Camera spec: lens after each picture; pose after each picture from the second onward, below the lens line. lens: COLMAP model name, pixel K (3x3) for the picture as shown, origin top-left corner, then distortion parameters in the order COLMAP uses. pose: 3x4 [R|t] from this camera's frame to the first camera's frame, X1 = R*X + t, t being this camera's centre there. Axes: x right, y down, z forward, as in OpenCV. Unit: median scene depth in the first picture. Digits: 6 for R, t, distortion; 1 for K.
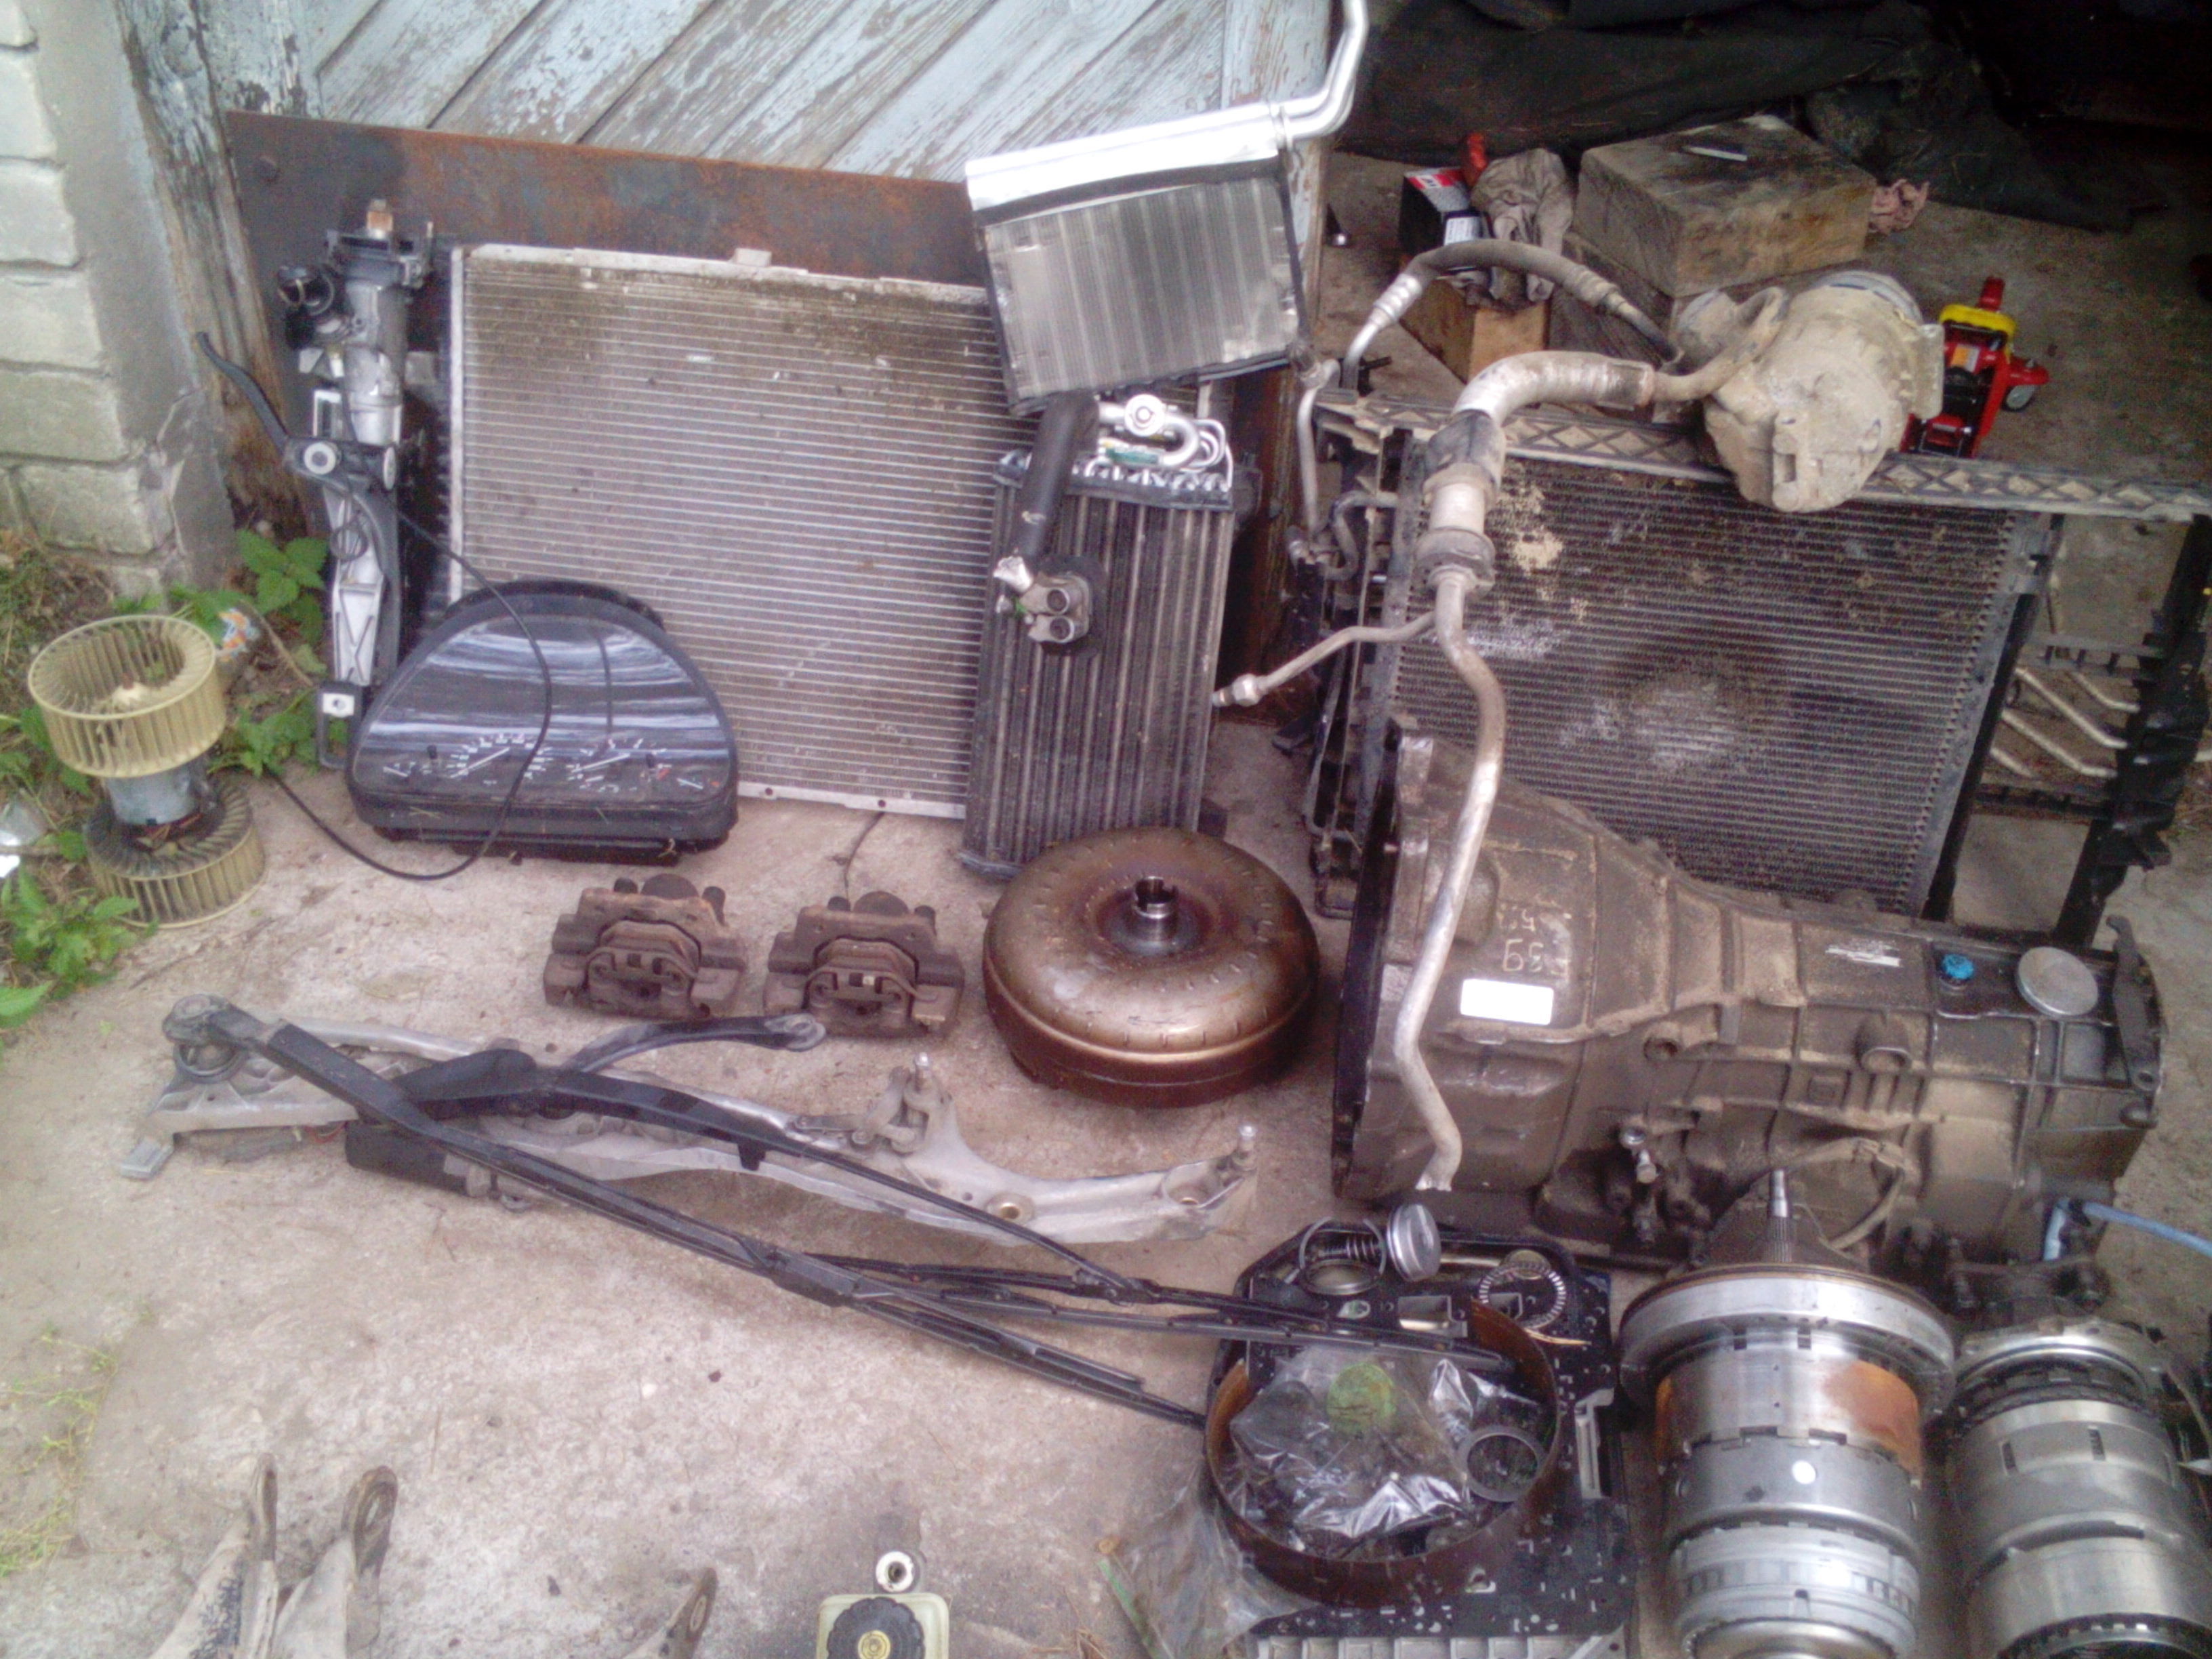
lens RADIAL K [[2534.7, 0, 1123.1], [0, 2534.7, 920.2], [0, 0, 1]] dist [0.123614, -0.321553]
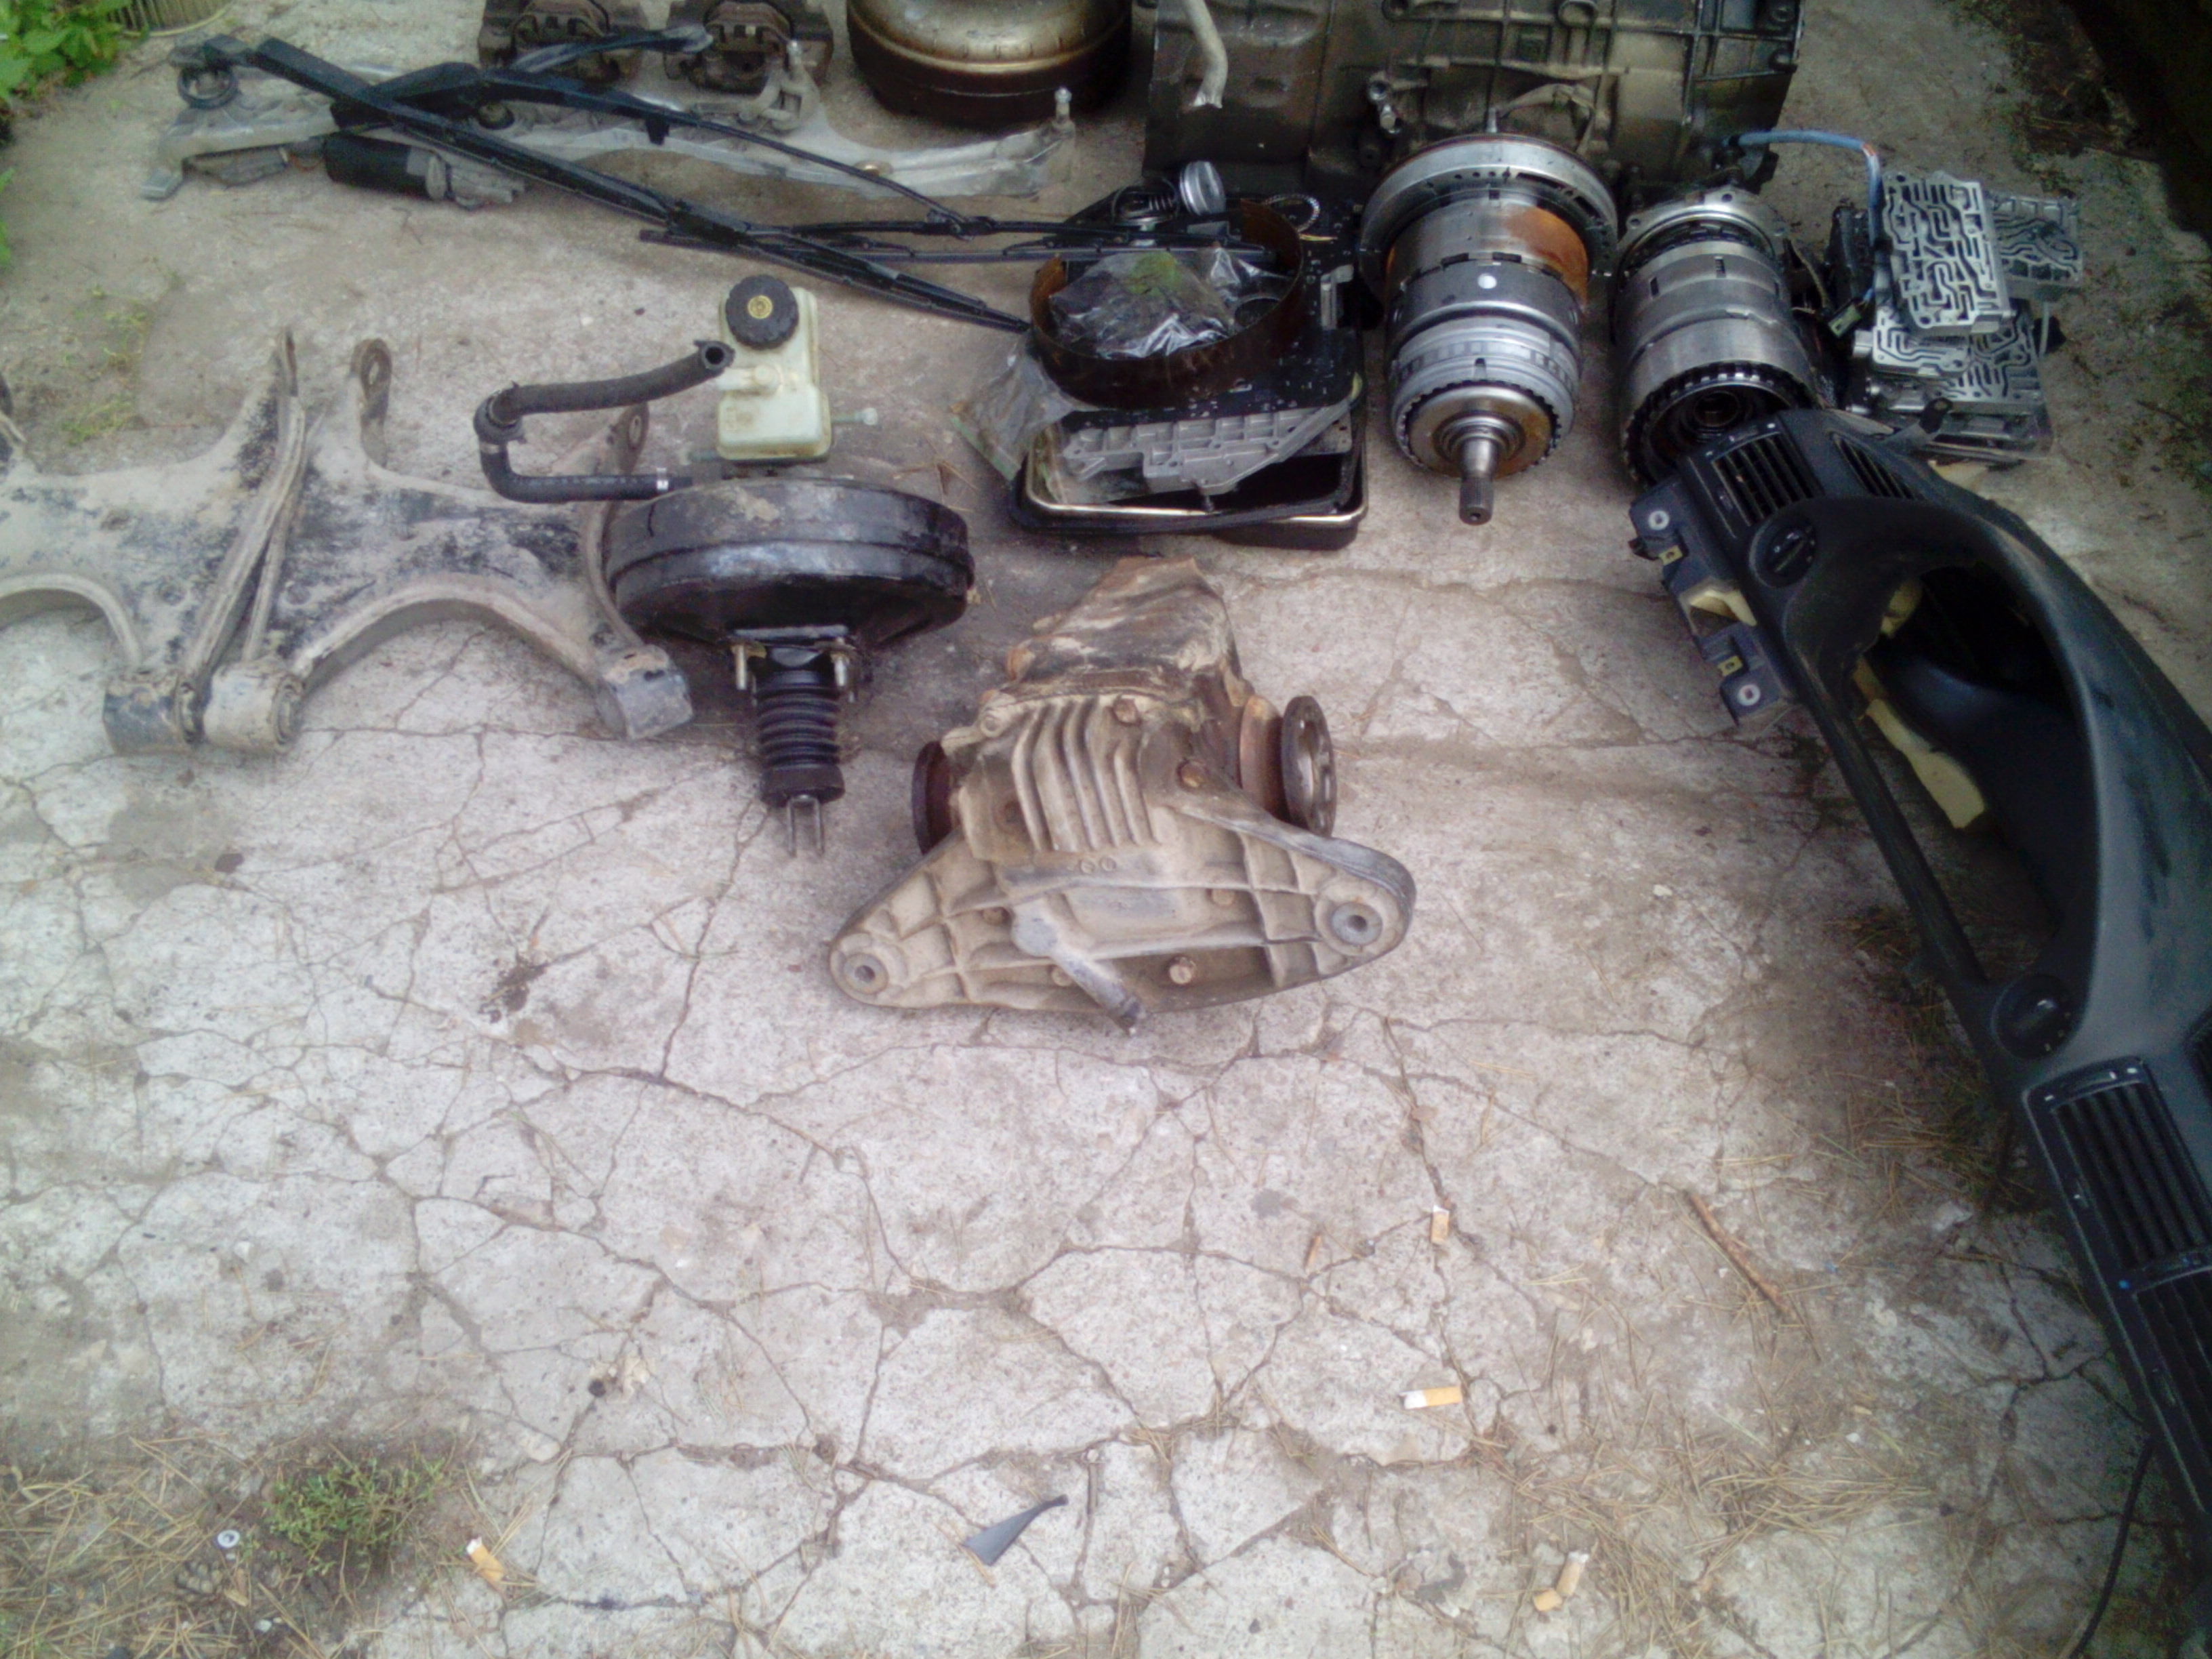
lens RADIAL K [[2534.7, 0, 1123.1], [0, 2534.7, 920.2], [0, 0, 1]] dist [0.123614, -0.321553]
pose [[0.999285, -0.034224, 0.016084, 0.044627], [0.031574, 0.989199, 0.143136, 0.301427], [-0.020809, -0.142525, 0.989572, -0.277155]]
